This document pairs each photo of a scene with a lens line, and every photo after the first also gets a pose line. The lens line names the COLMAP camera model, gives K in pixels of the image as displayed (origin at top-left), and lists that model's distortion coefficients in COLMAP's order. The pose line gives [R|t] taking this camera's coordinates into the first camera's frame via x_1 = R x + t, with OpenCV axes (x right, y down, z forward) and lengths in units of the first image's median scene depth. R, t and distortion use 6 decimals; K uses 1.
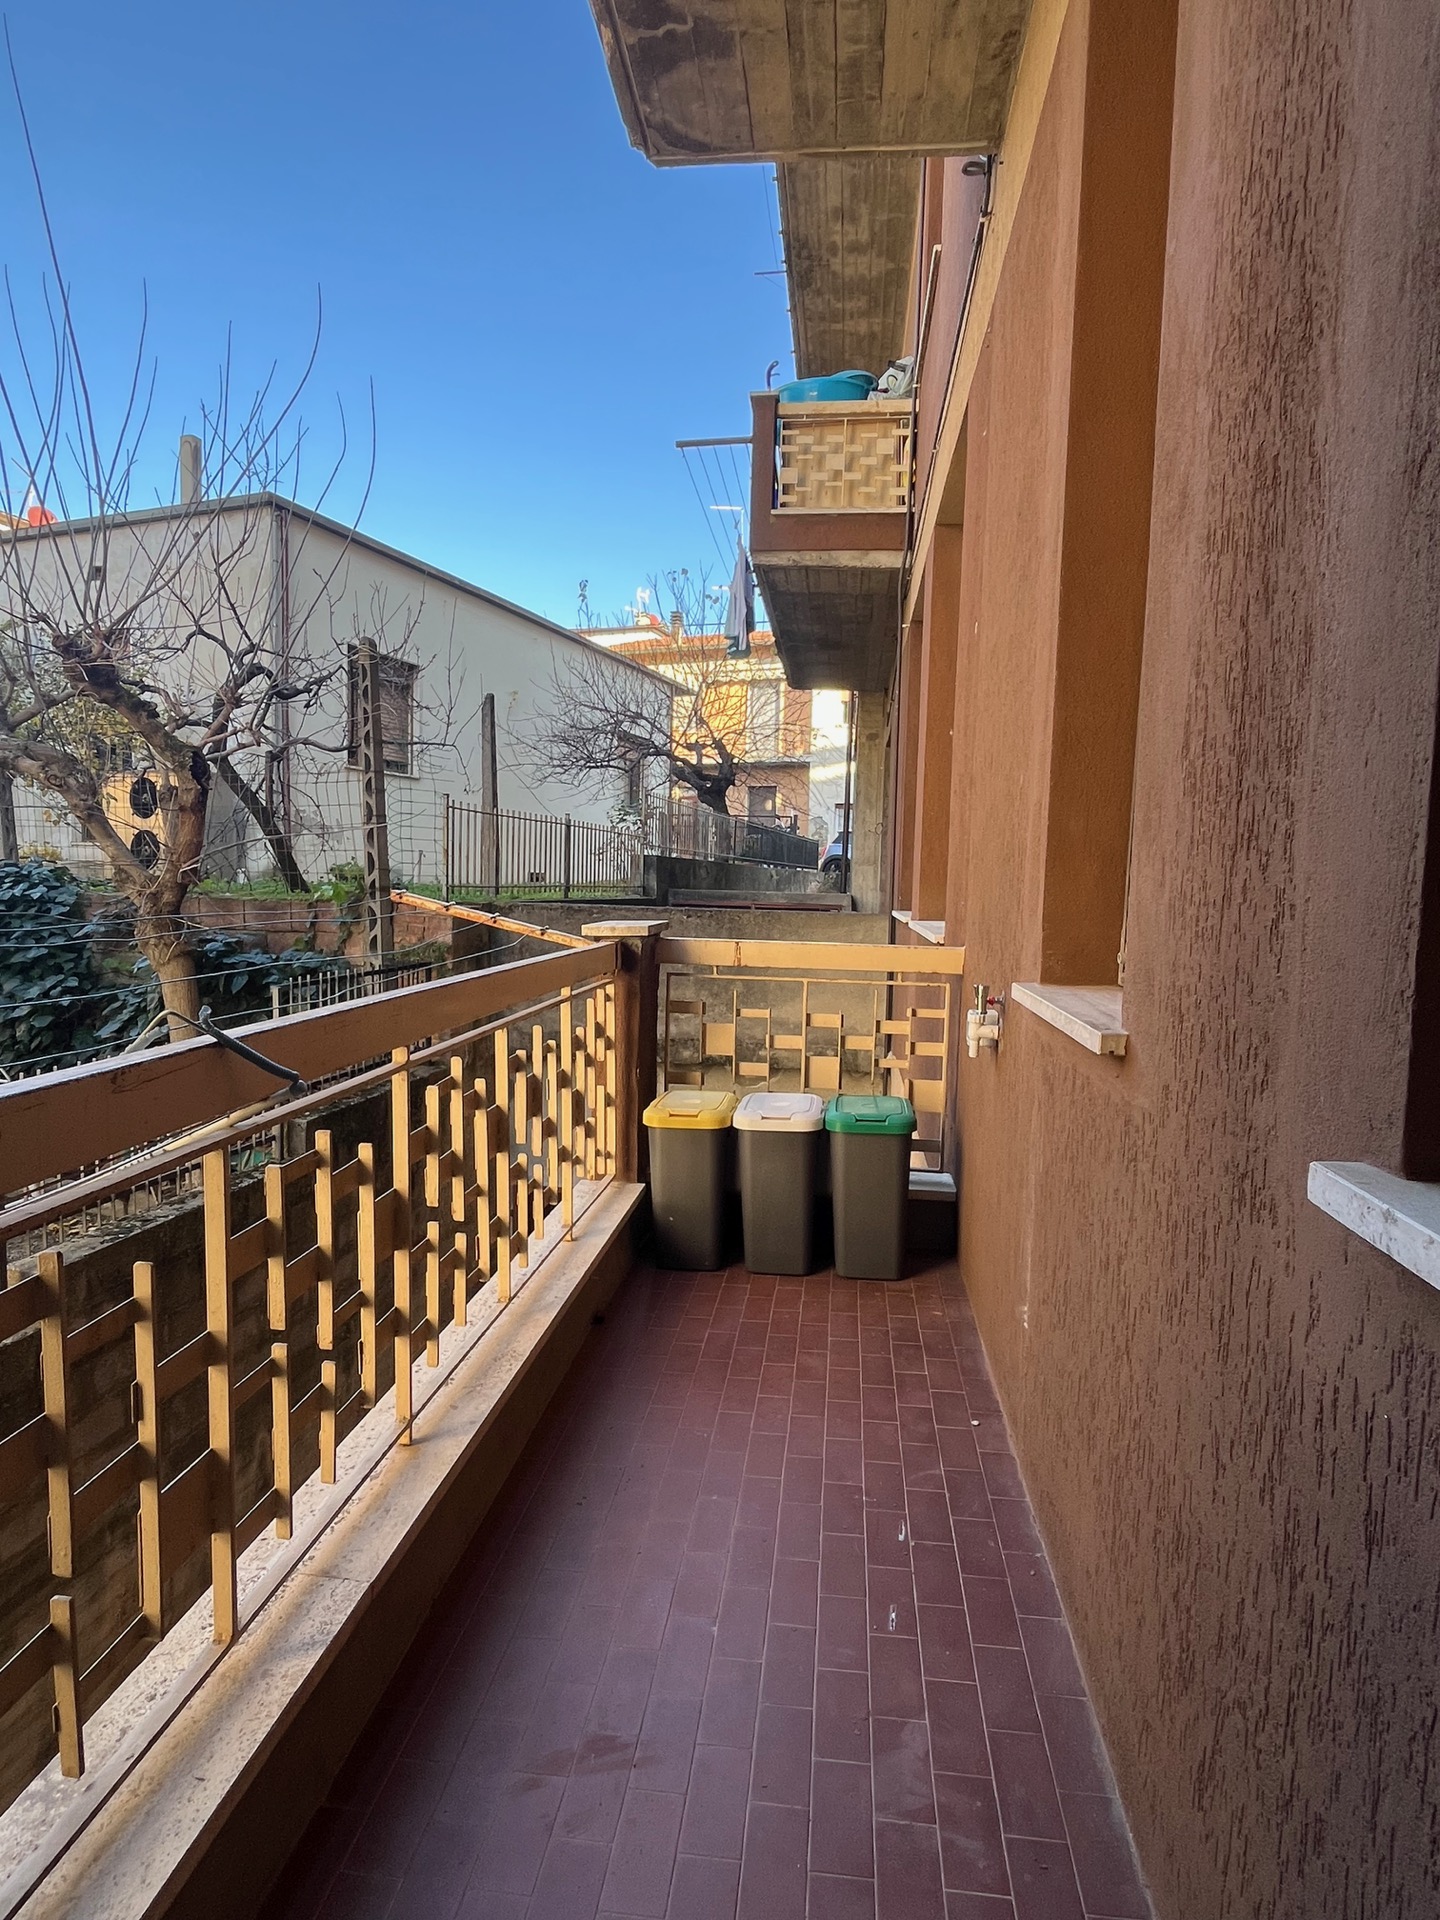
lens RADIAL K [[1023.2, 0, 723.2], [0, 1023.2, 964.2], [0, 0, 1]] dist [0.000248, 0.000254]
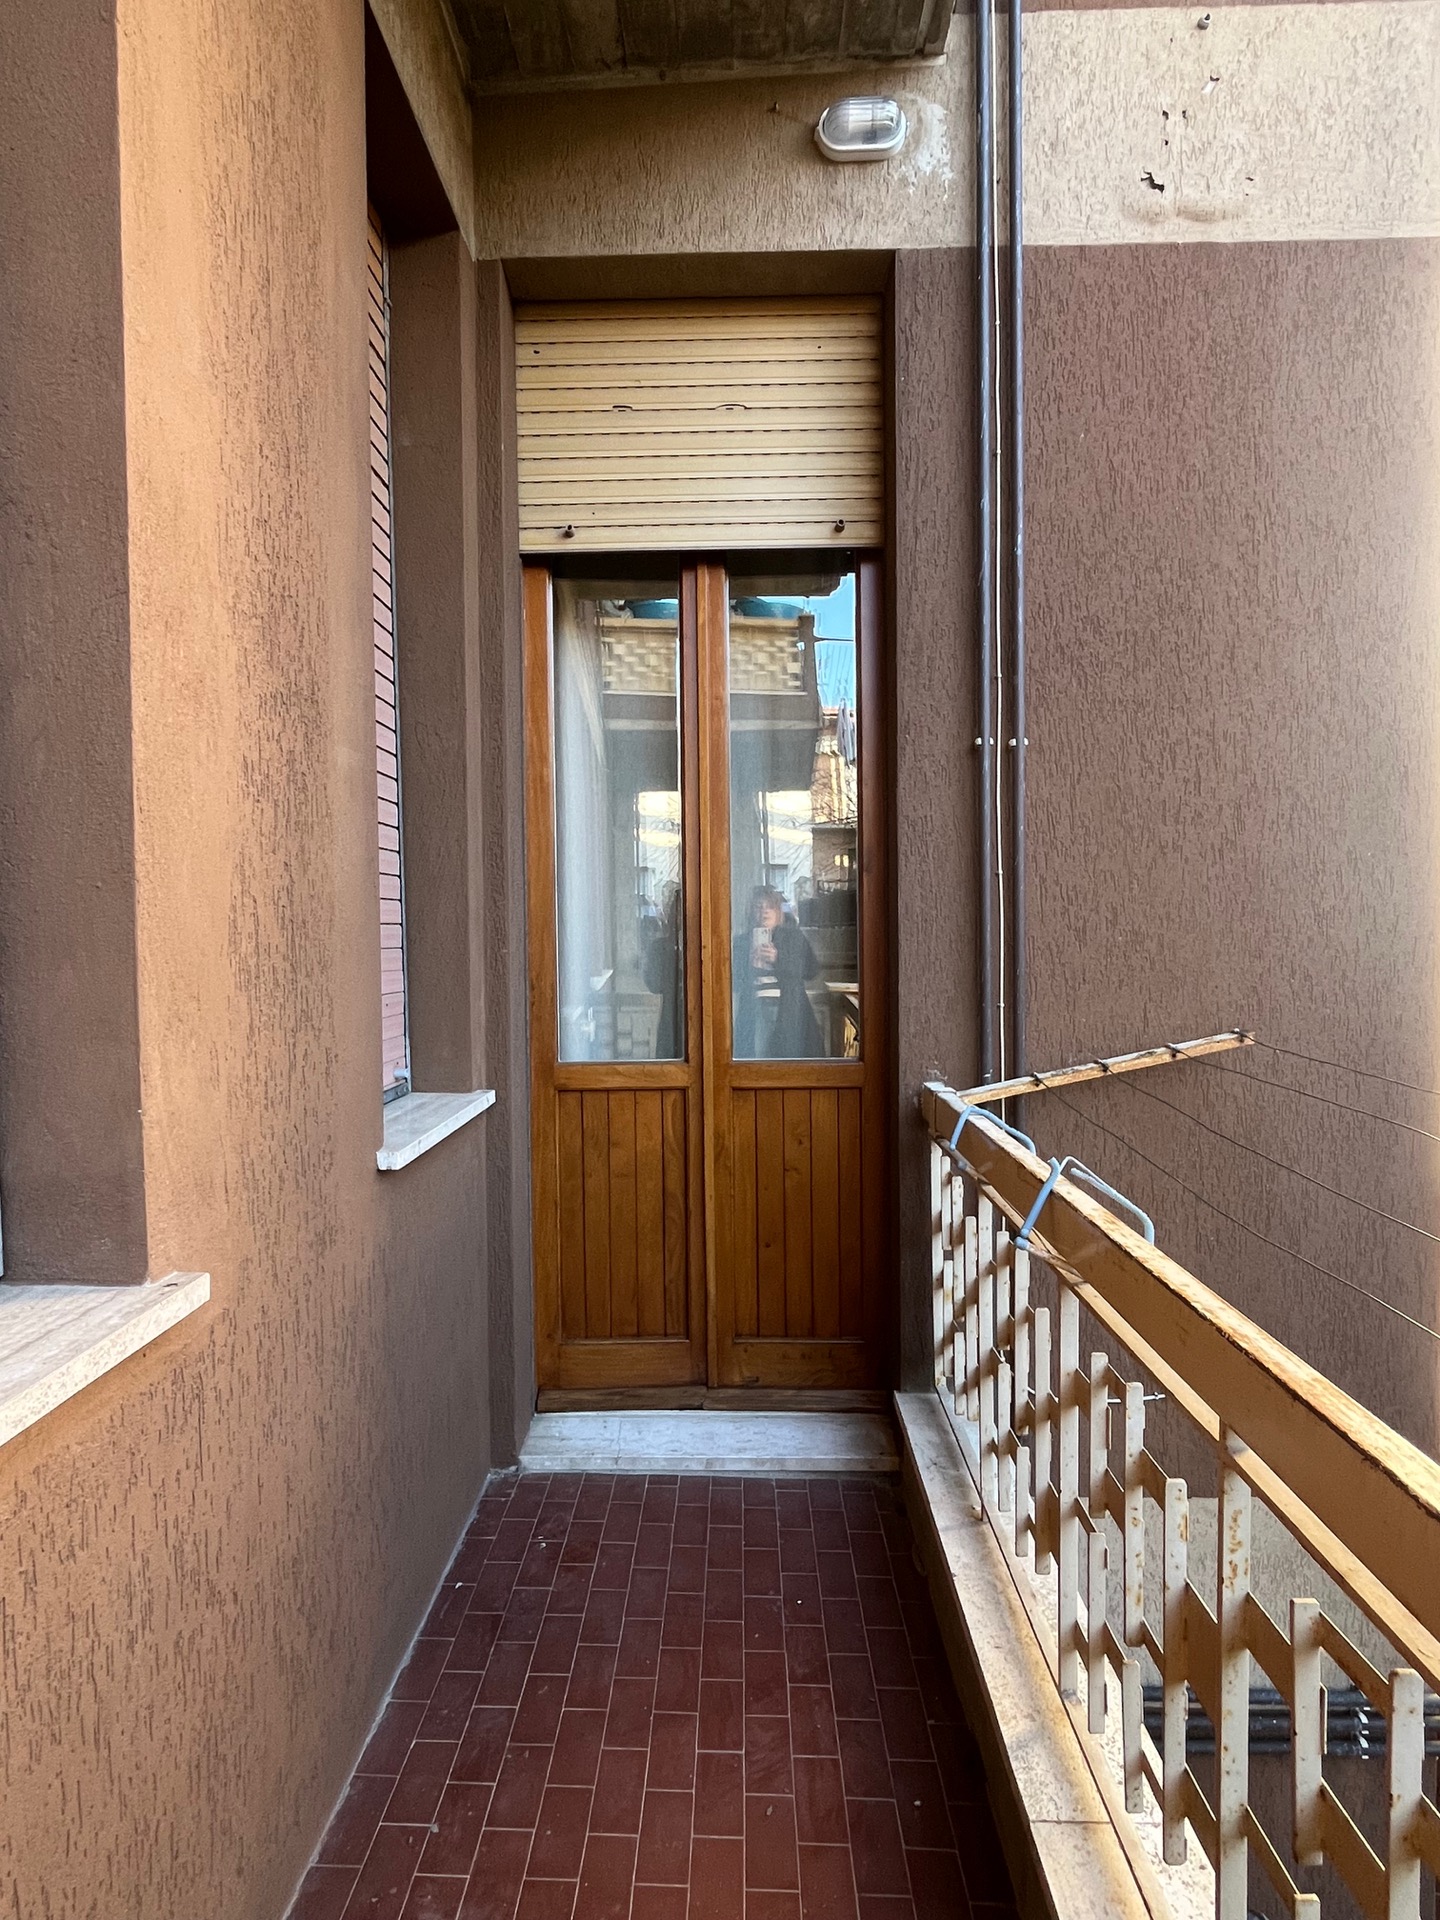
lens RADIAL K [[1023.2, 0, 718.2], [0, 1023.2, 958.4], [0, 0, 1]] dist [0.000248, 0.000254]
pose [[-0.995834, -0.016456, -0.089687, 0.051395], [-0.026358, 0.993542, 0.110365, -0.362799], [0.087291, 0.112269, -0.989836, 2.321611]]
